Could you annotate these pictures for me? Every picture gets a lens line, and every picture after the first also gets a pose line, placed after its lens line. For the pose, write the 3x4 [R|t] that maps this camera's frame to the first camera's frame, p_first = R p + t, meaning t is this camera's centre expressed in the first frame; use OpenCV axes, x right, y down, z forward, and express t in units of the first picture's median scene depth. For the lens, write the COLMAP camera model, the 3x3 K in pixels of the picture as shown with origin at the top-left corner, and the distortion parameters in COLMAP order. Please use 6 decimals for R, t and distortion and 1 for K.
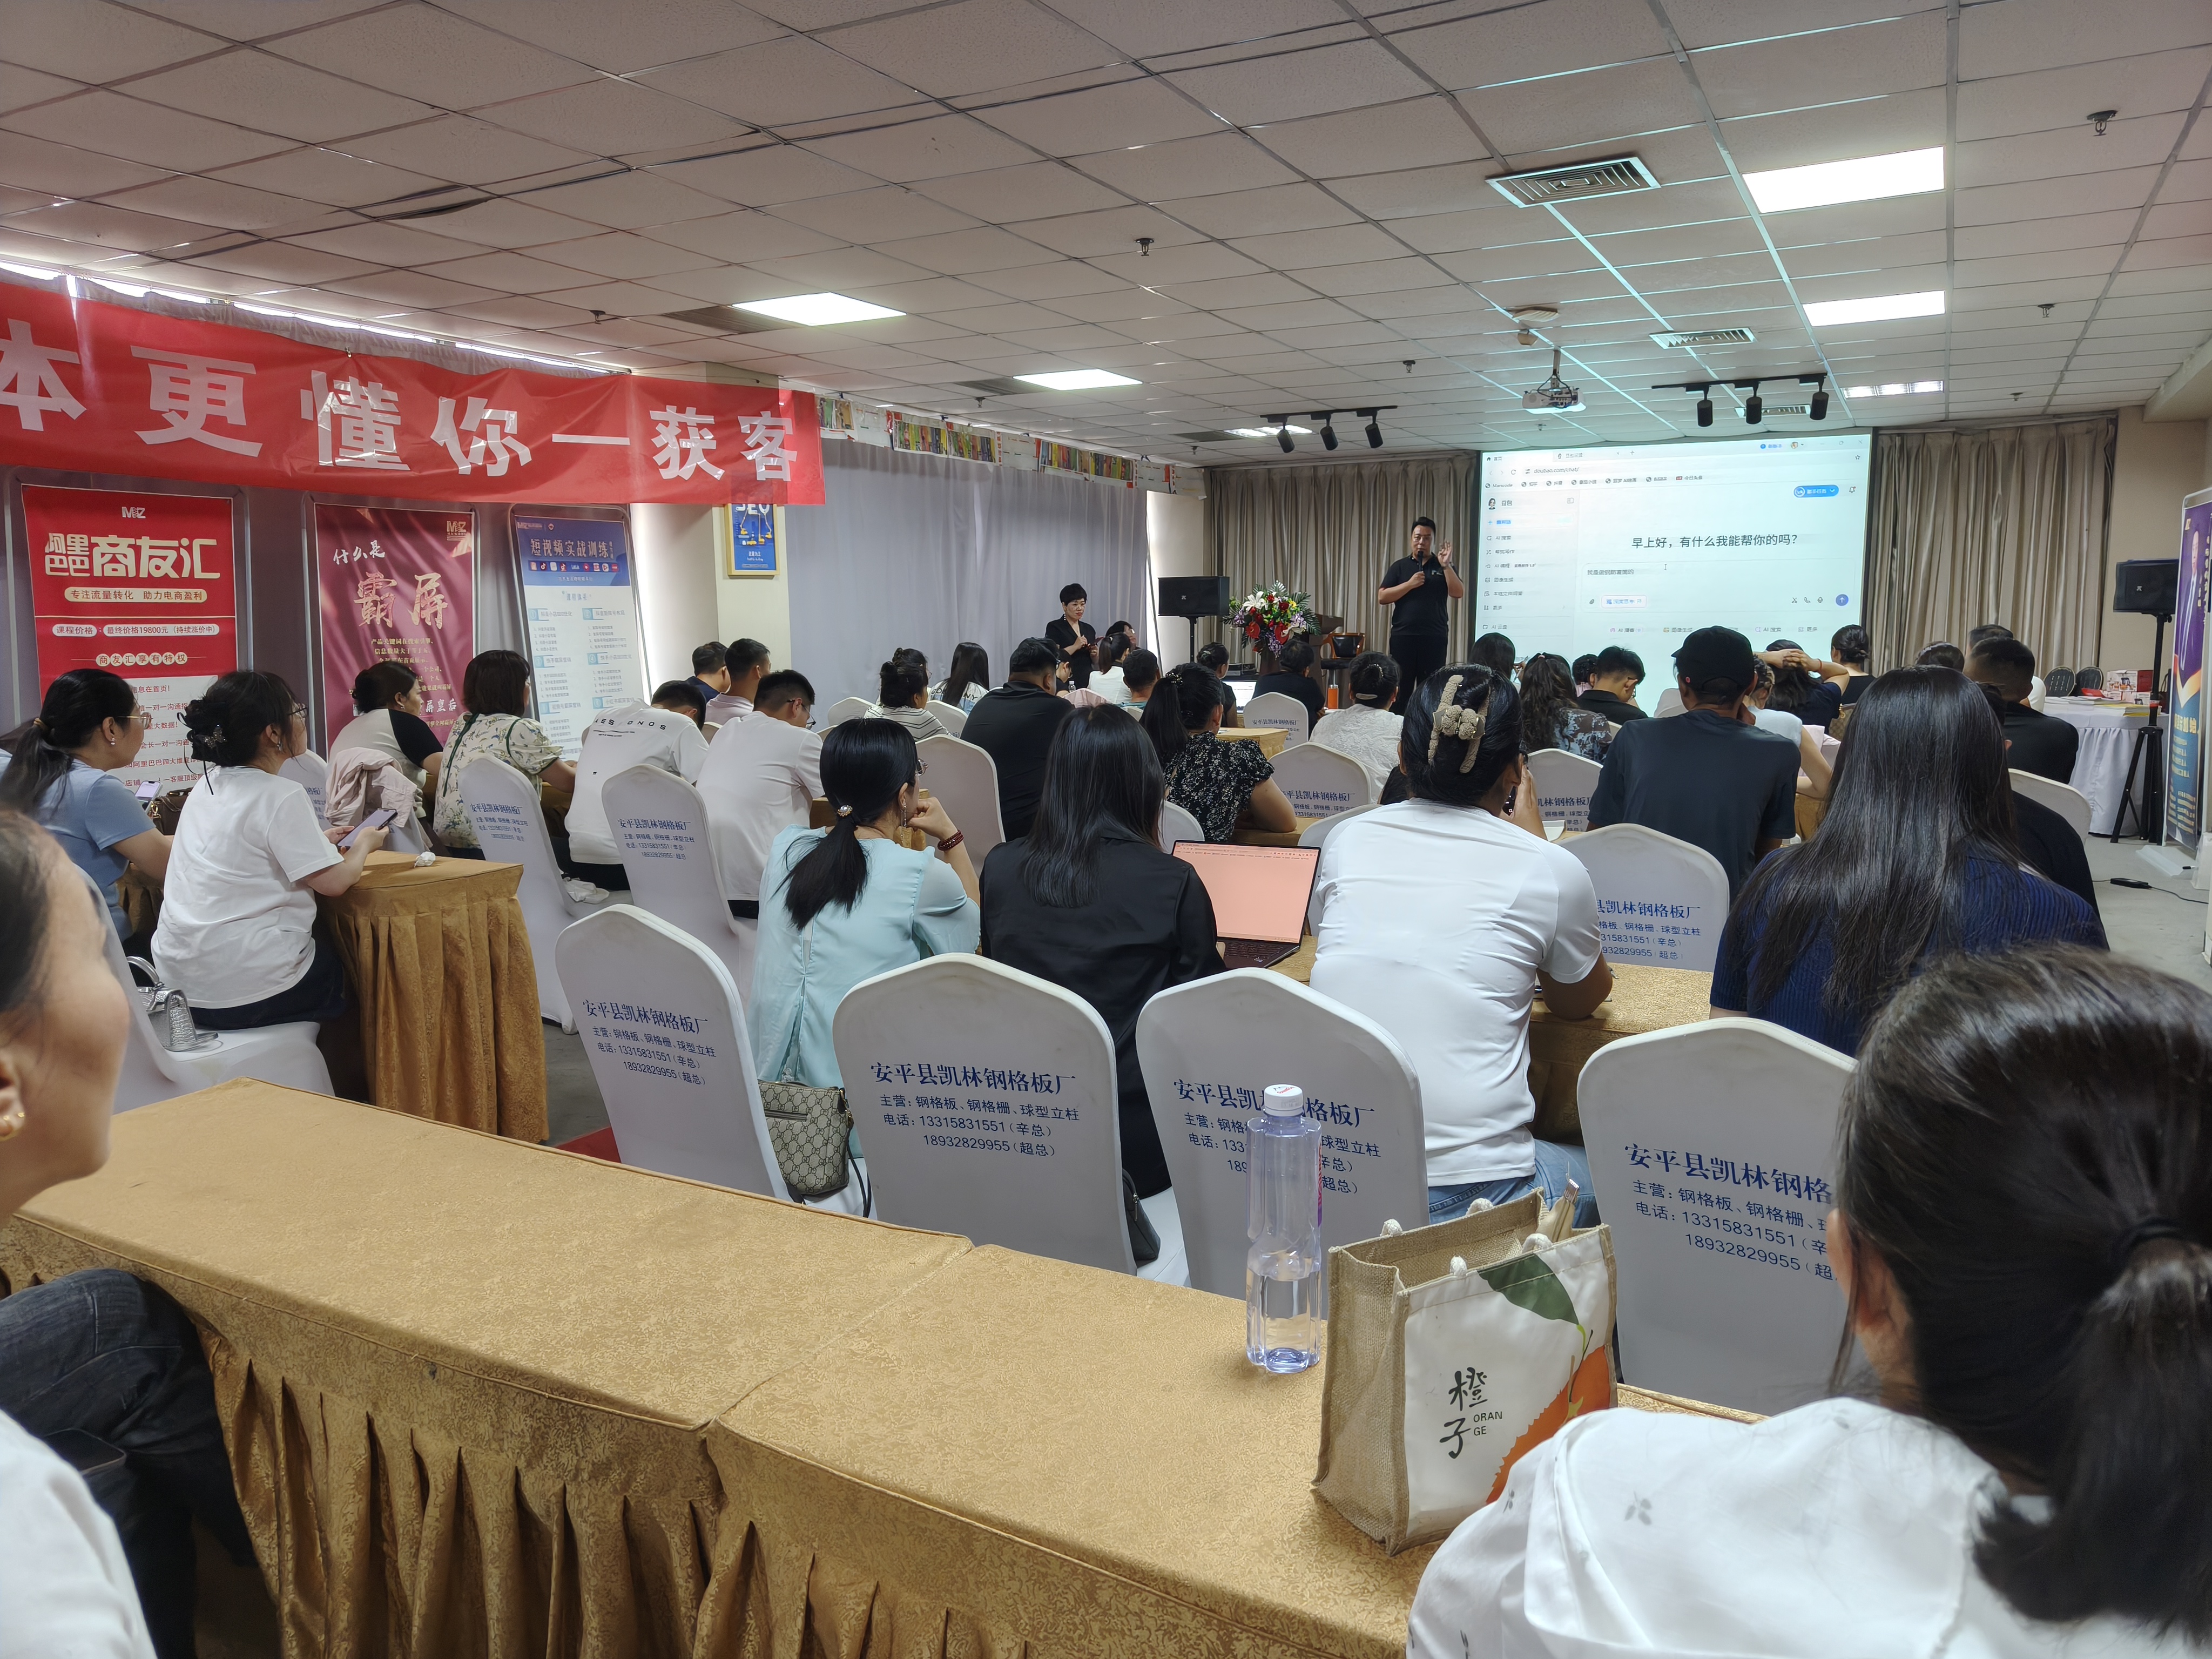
lens RADIAL K [[1548.4, 0, 1110.3], [0, 1548.4, 827.2], [0, 0, 1]] dist [0.009547, 0.001035]
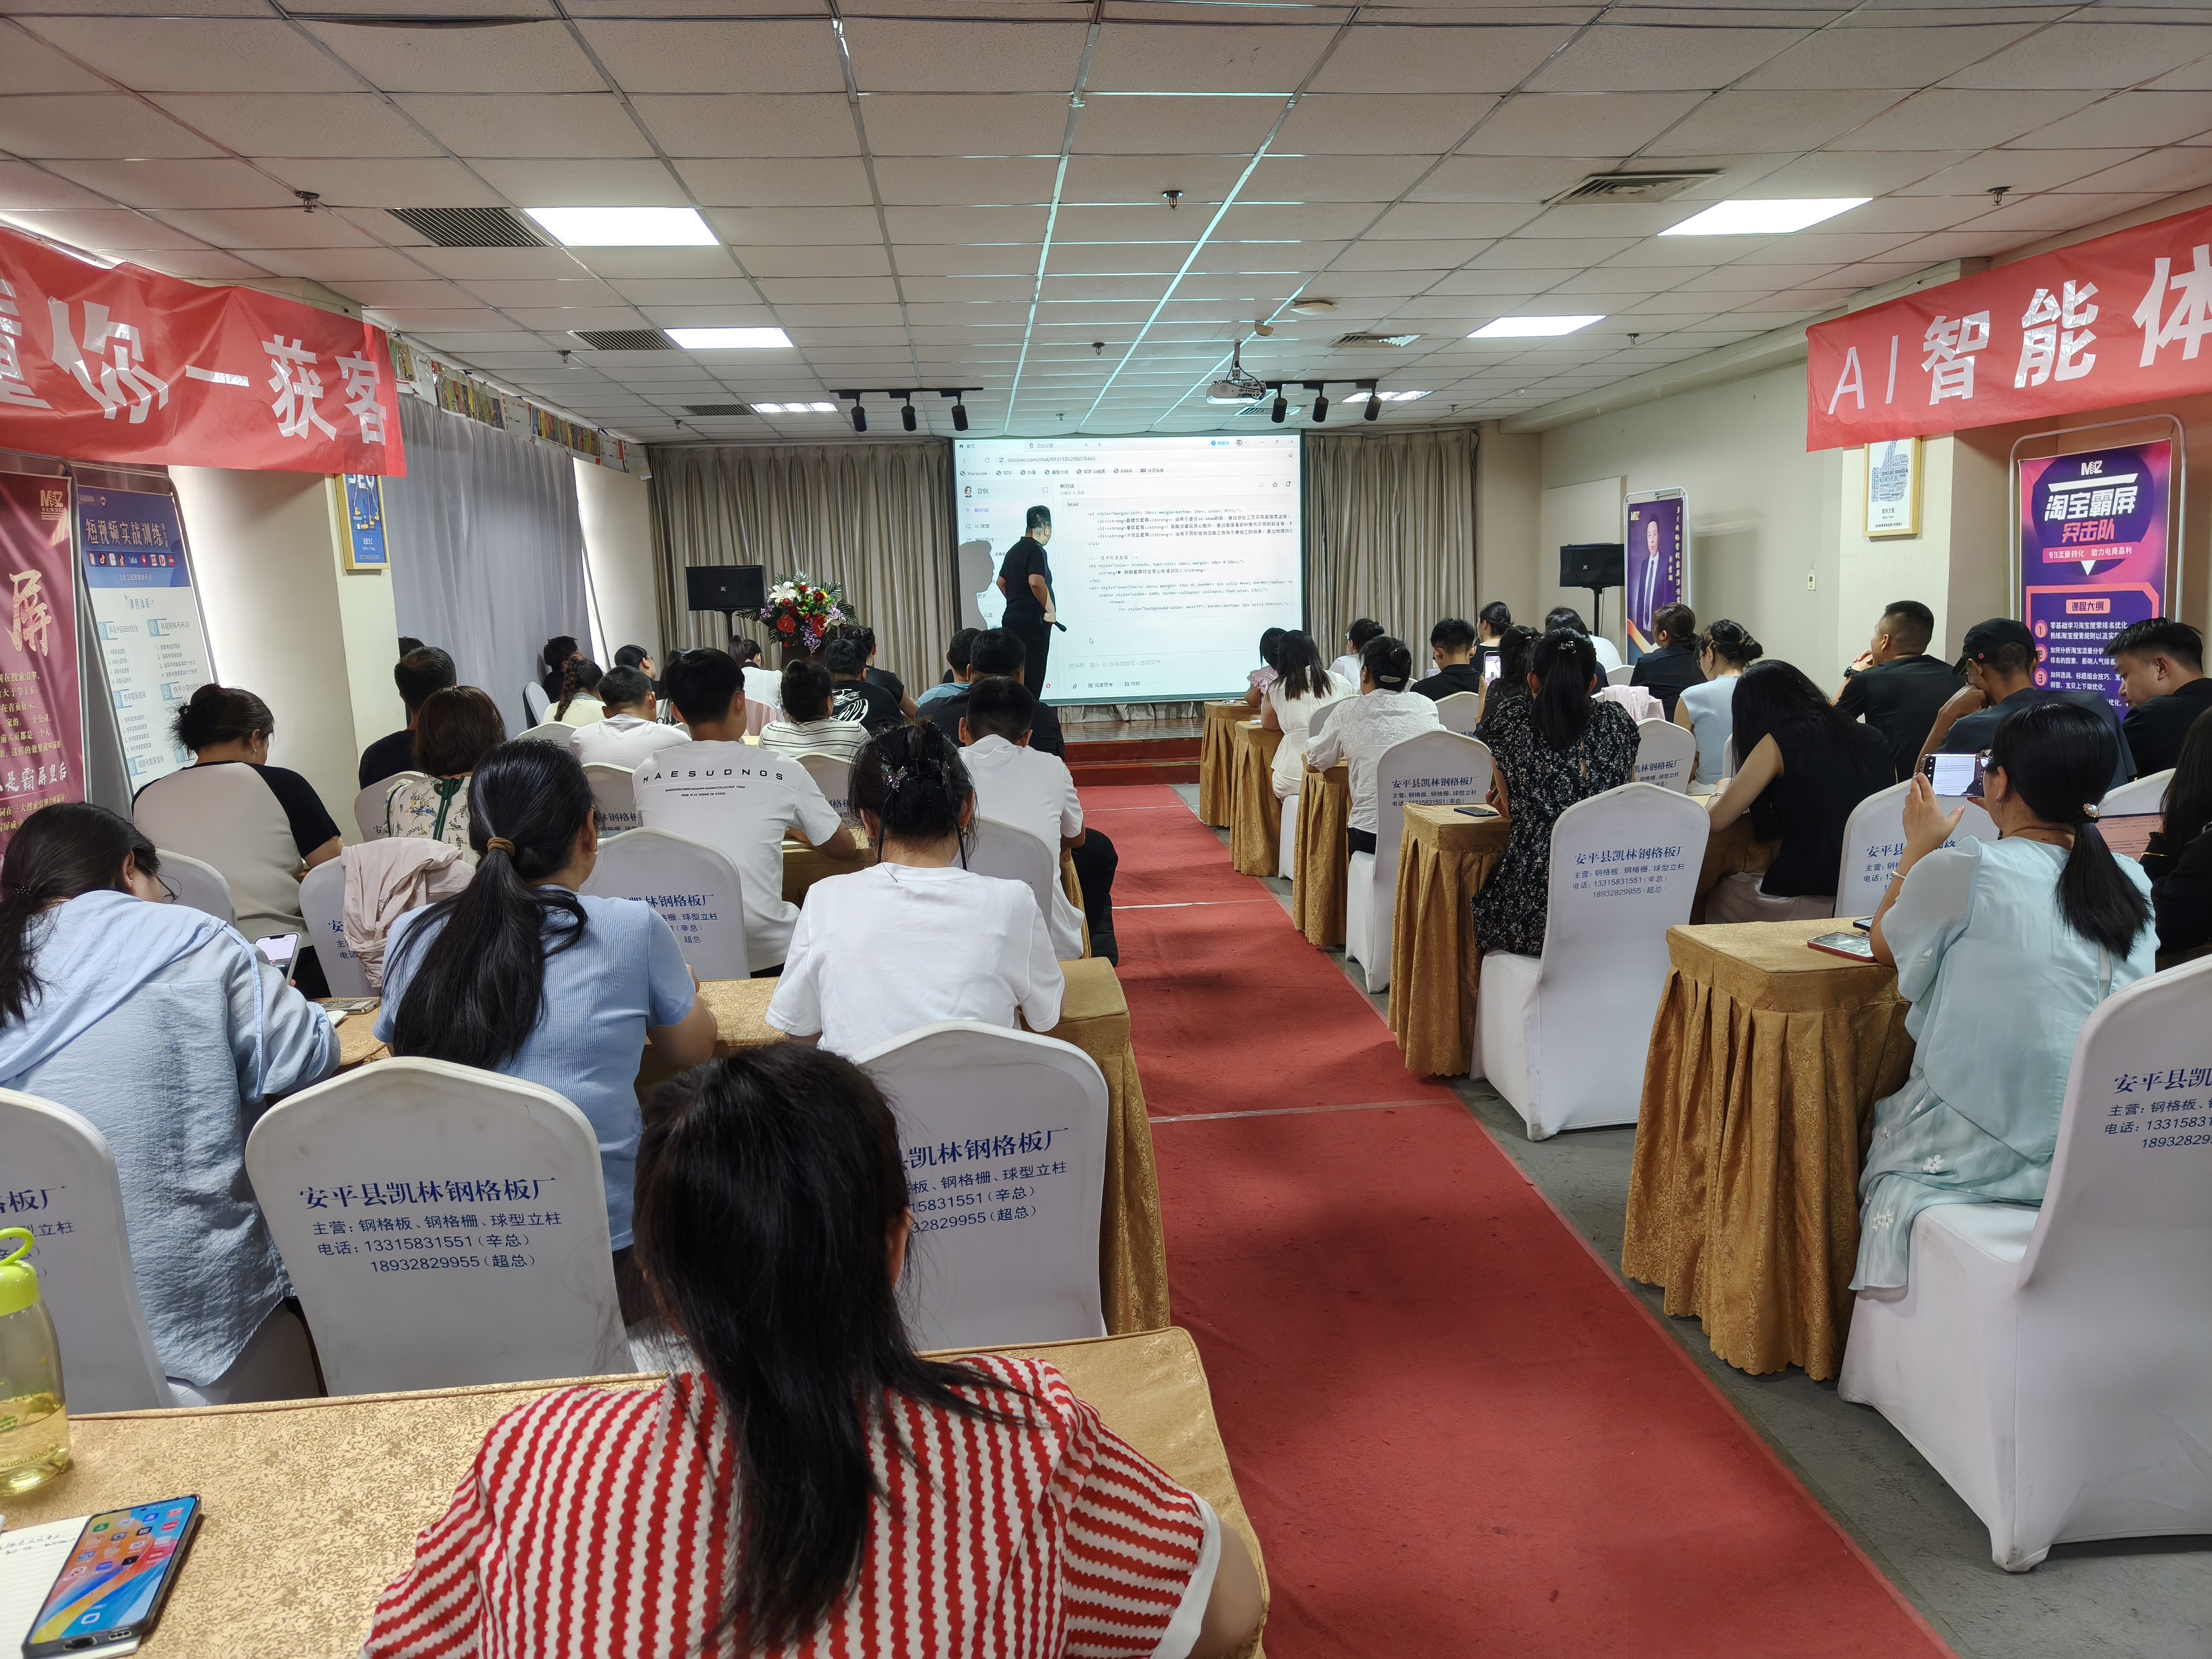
lens RADIAL K [[1548.4, 0, 1133.1], [0, 1548.4, 816.1], [0, 0, 1]] dist [0.009547, 0.001035]
pose [[0.828654, -0.099973, 0.550761, -0.373710], [0.100431, 0.994509, 0.029417, -0.030918], [-0.550678, 0.030937, 0.834145, 0.185590]]
